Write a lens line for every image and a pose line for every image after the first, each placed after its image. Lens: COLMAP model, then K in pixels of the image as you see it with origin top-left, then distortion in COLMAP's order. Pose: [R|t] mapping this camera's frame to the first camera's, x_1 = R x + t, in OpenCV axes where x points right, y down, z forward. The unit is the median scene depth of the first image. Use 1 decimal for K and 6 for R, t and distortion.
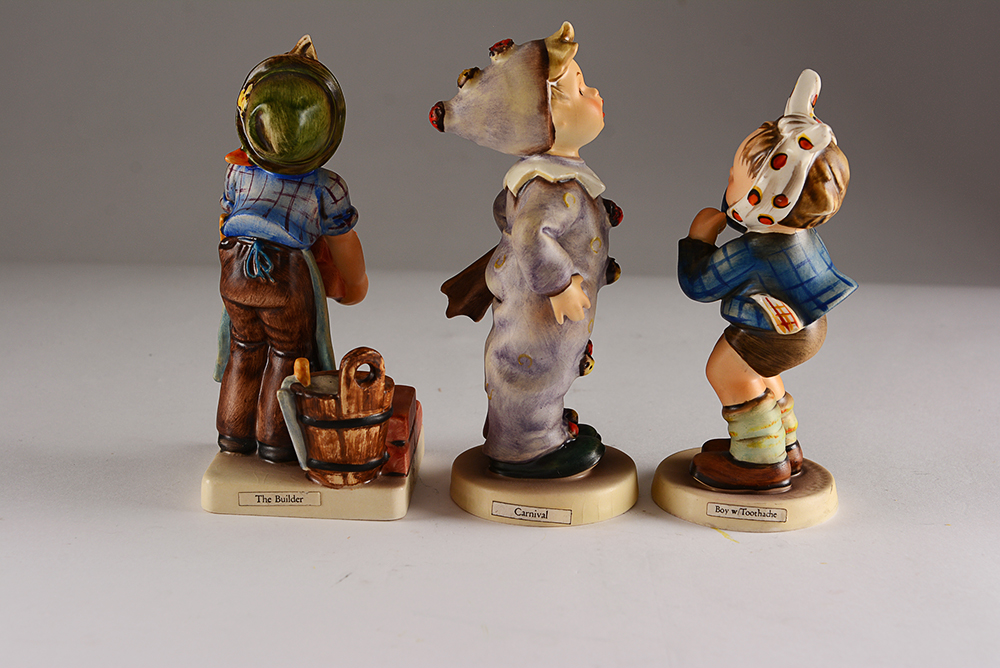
lens RADIAL K [[1844.3, 0, 500.0], [0, 1844.3, 334.0], [0, 0, 1]] dist [0.087085, 0.073748]
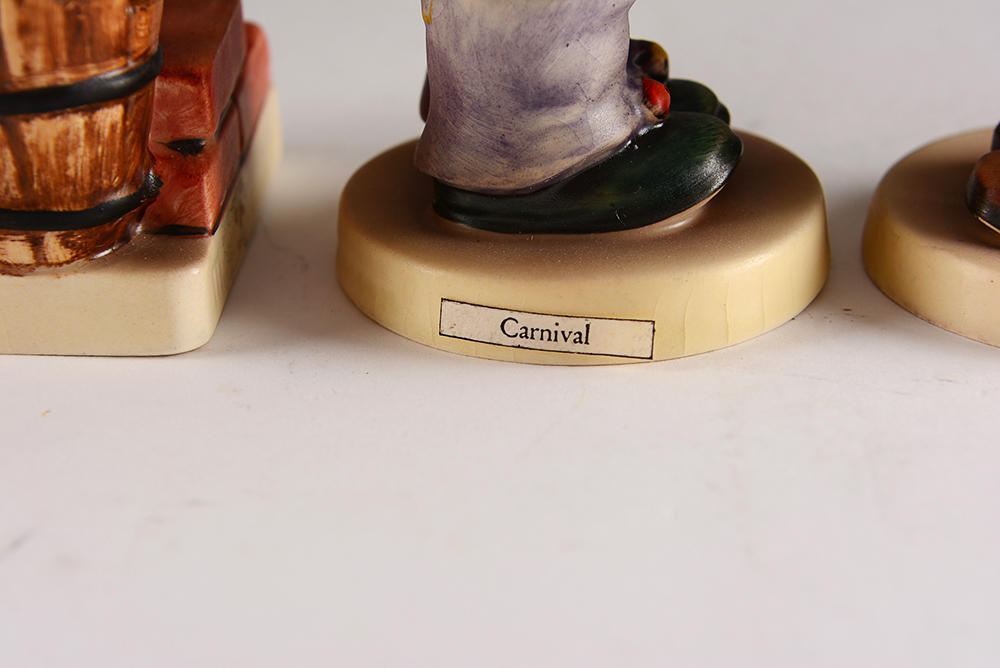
lens RADIAL K [[2681.4, 0, 500.0], [0, 2681.4, 334.0], [0, 0, 1]] dist [0.089089, -0.094574]
pose [[0.999583, -0.019221, -0.021532, 0.019185], [0.022581, 0.985419, 0.168638, 0.006637], [0.017977, -0.169054, 0.985443, 0.462932]]
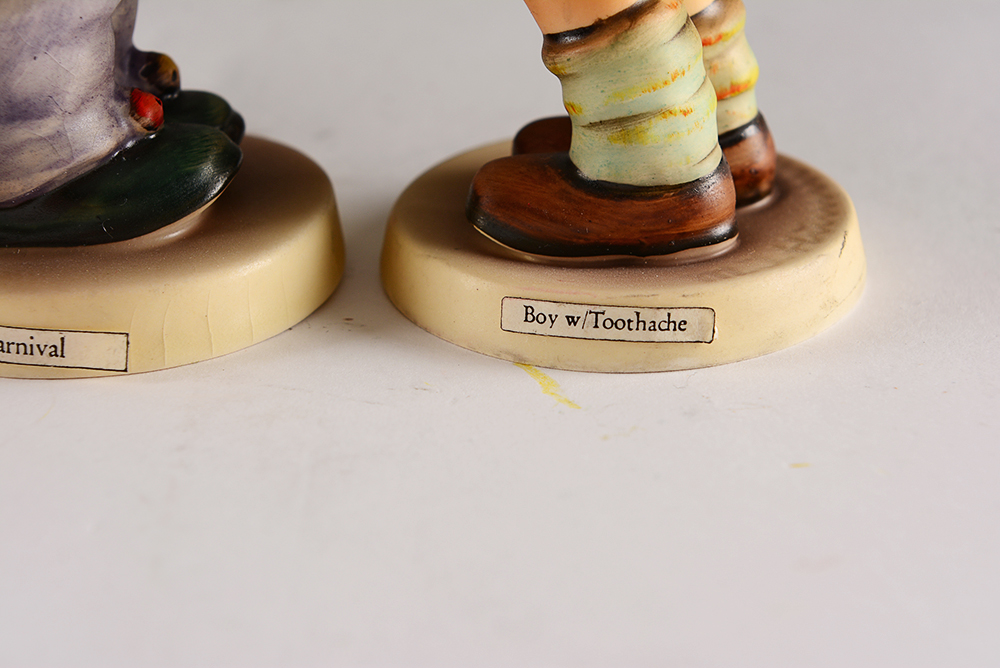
lens RADIAL K [[2681.4, 0, 500.0], [0, 2681.4, 334.0], [0, 0, 1]] dist [0.089089, -0.094574]
pose [[0.999170, -0.032040, -0.025156, 0.124651], [0.035795, 0.985351, 0.166742, 0.008545], [0.019445, -0.167504, 0.985680, 0.465196]]
